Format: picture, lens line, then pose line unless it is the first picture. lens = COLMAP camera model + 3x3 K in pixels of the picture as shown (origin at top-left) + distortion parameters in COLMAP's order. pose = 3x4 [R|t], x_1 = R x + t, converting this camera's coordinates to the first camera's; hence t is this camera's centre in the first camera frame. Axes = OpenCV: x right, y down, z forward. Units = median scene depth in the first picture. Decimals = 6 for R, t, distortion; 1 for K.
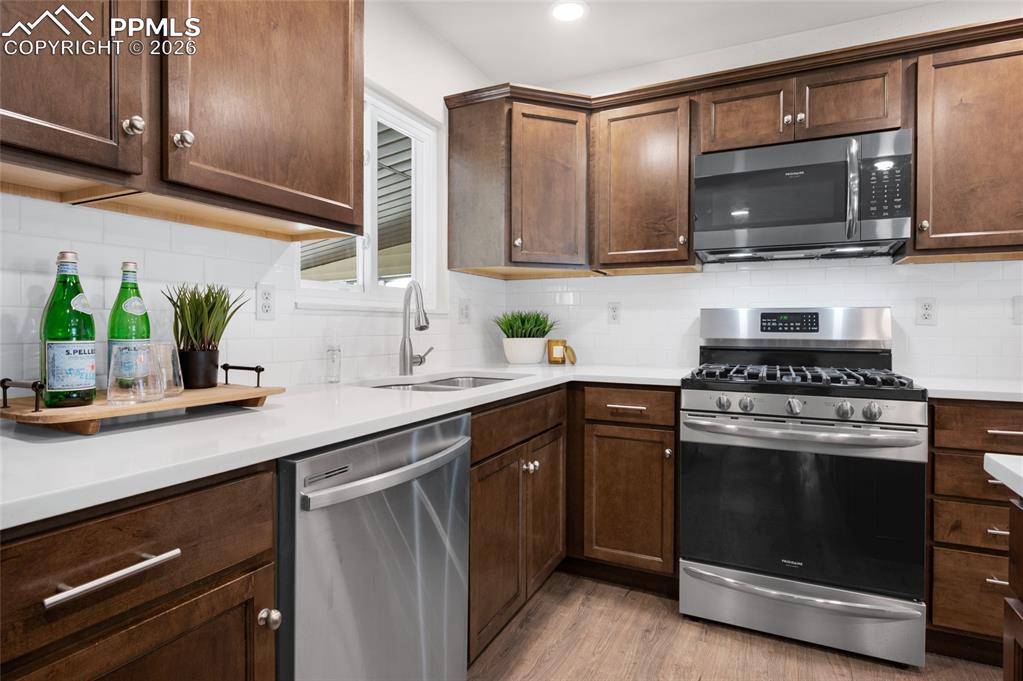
lens RADIAL K [[537.0, 0, 512.7], [0, 537.0, 332.5], [0, 0, 1]] dist [-0.001094, -0.000164]
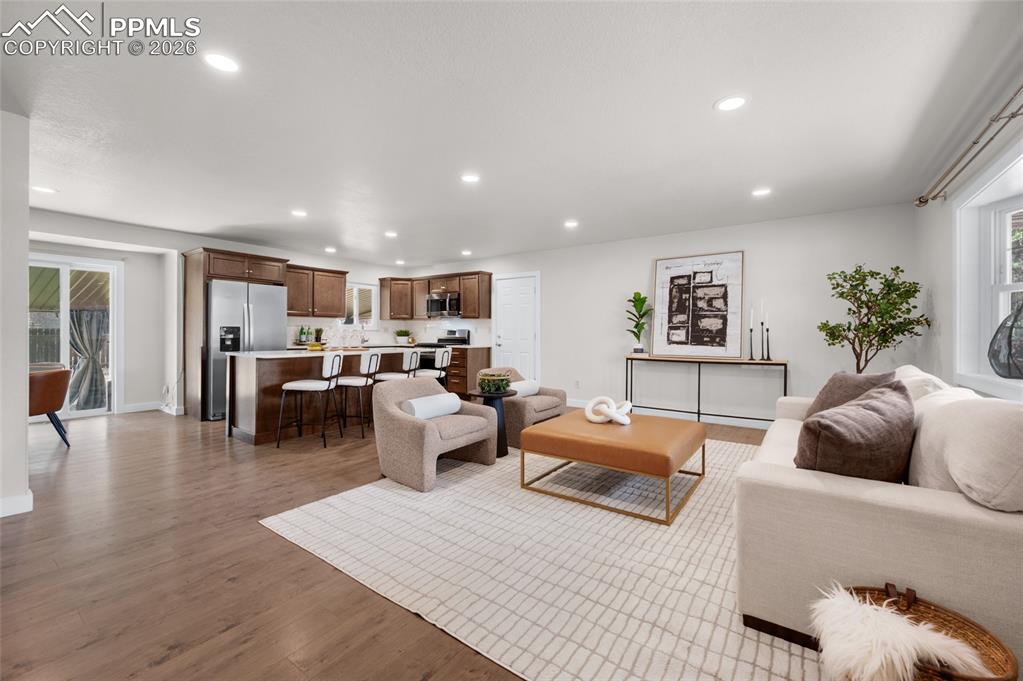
lens RADIAL K [[412.8, 0, 512.0], [0, 412.8, 333.8], [0, 0, 1]] dist [-0.001635, -0.000002]
pose [[0.985637, 0.002332, -0.168862, 1.613154], [-0.004148, 0.999937, -0.010400, 0.021946], [0.168827, 0.010951, 0.985585, -2.222120]]
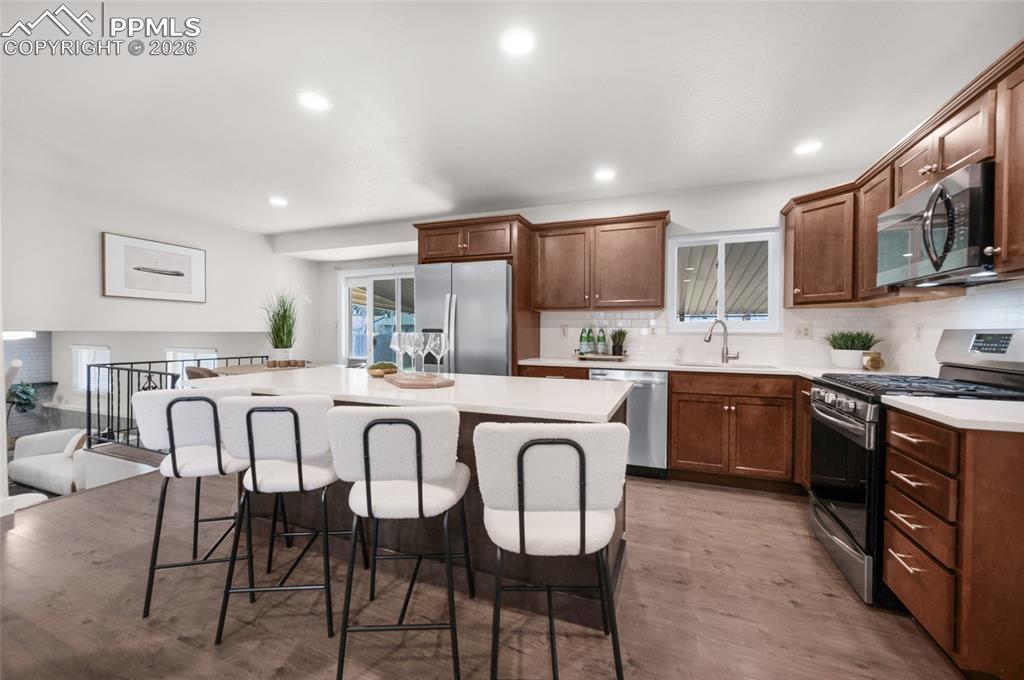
lens RADIAL K [[409.4, 0, 512.0], [0, 409.4, 340.0], [0, 0, 1]] dist [-0.001931, -0.000137]
pose [[0.076942, 0.017080, -0.996889, 1.294907], [-0.015776, 0.999749, 0.015911, -0.024138], [0.996911, 0.014503, 0.077192, 0.025980]]
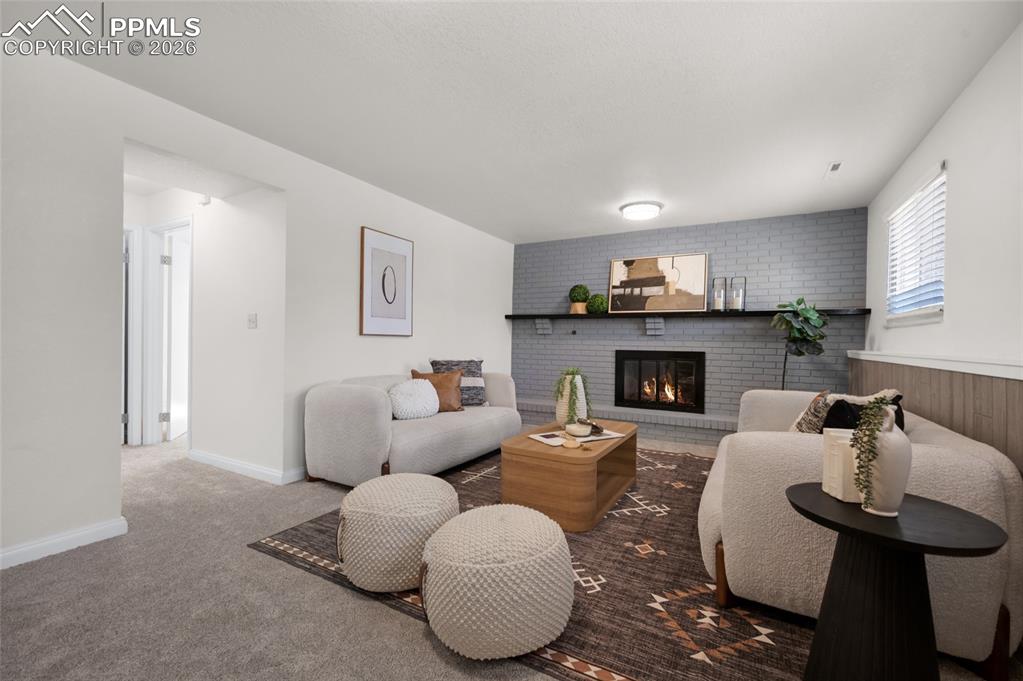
lens RADIAL K [[431.8, 0, 511.5], [0, 431.8, 340.5], [0, 0, 1]] dist [-0.000139, -0.000099]
pose [[-0.998042, -0.015224, 0.060668, -1.014445], [-0.014532, 0.999824, 0.011824, 0.560940], [-0.060837, 0.010920, -0.998088, -1.636067]]
